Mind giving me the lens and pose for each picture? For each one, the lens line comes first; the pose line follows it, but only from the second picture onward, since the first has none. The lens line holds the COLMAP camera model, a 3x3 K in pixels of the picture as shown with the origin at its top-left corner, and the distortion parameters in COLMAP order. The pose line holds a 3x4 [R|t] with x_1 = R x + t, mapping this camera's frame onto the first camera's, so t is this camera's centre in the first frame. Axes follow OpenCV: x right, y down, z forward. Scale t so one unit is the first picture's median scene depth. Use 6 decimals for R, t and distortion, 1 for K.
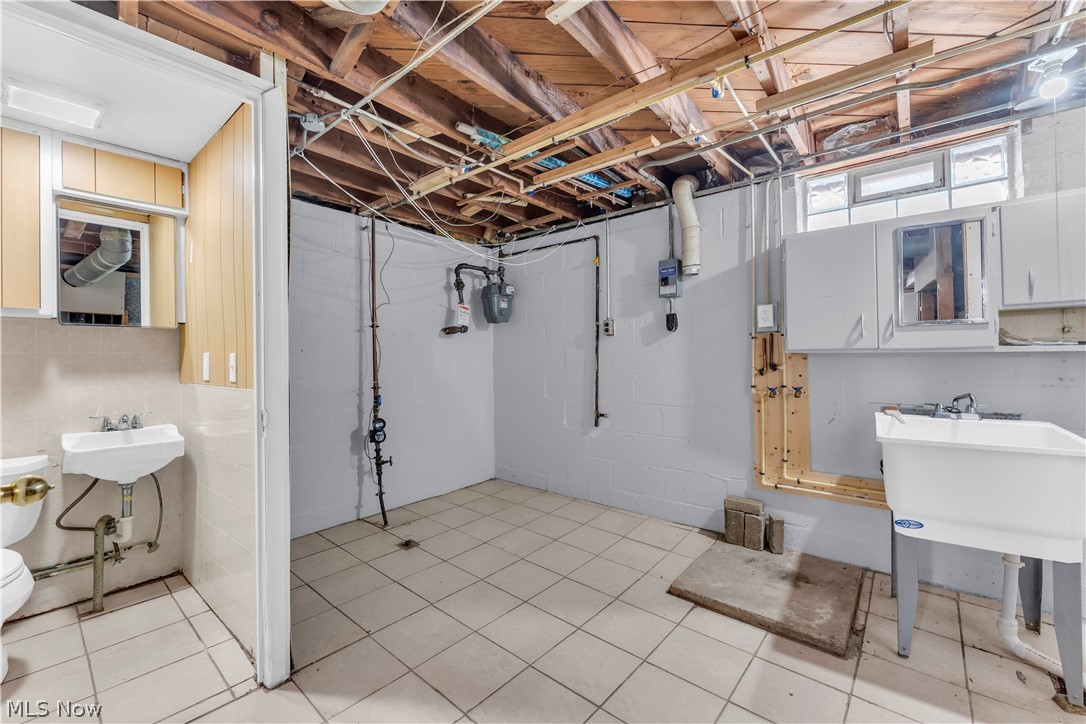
lens RADIAL K [[444.1, 0, 532.6], [0, 444.1, 359.8], [0, 0, 1]] dist [-0.001496, -0.000779]
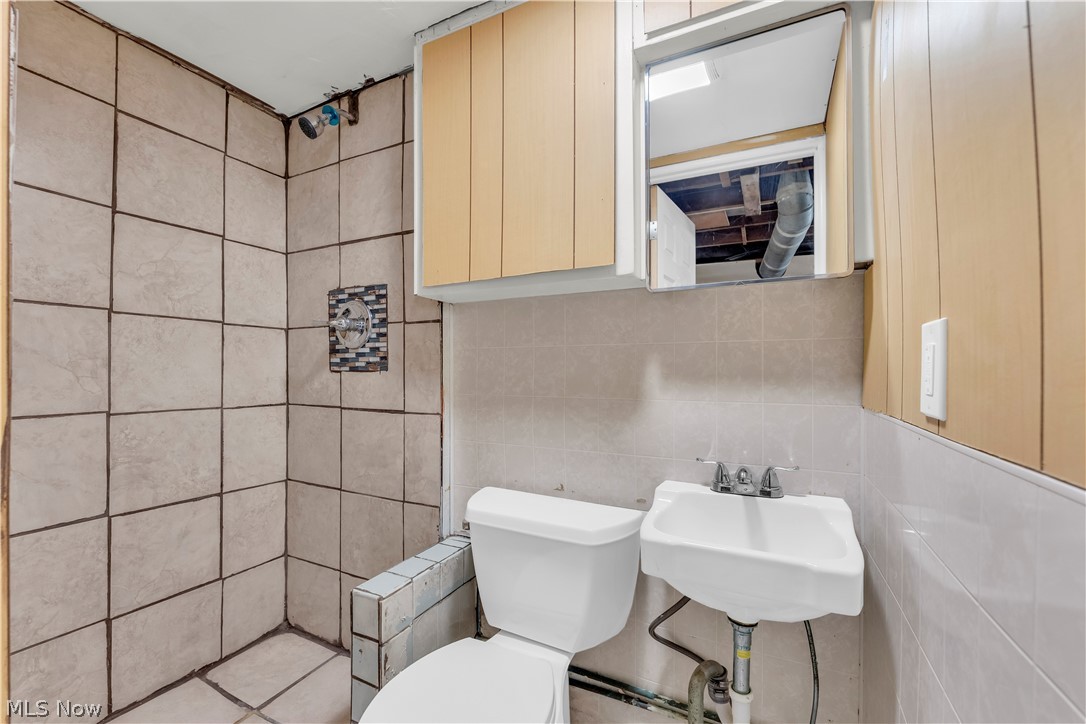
lens RADIAL K [[444.1, 0, 536.1], [0, 444.1, 366.8], [0, 0, 1]] dist [-0.001496, -0.000779]
pose [[0.225536, 0.011749, -0.974164, -0.491226], [-0.002213, 0.999931, 0.011548, 0.009768], [0.974232, -0.000449, 0.225547, 0.653811]]
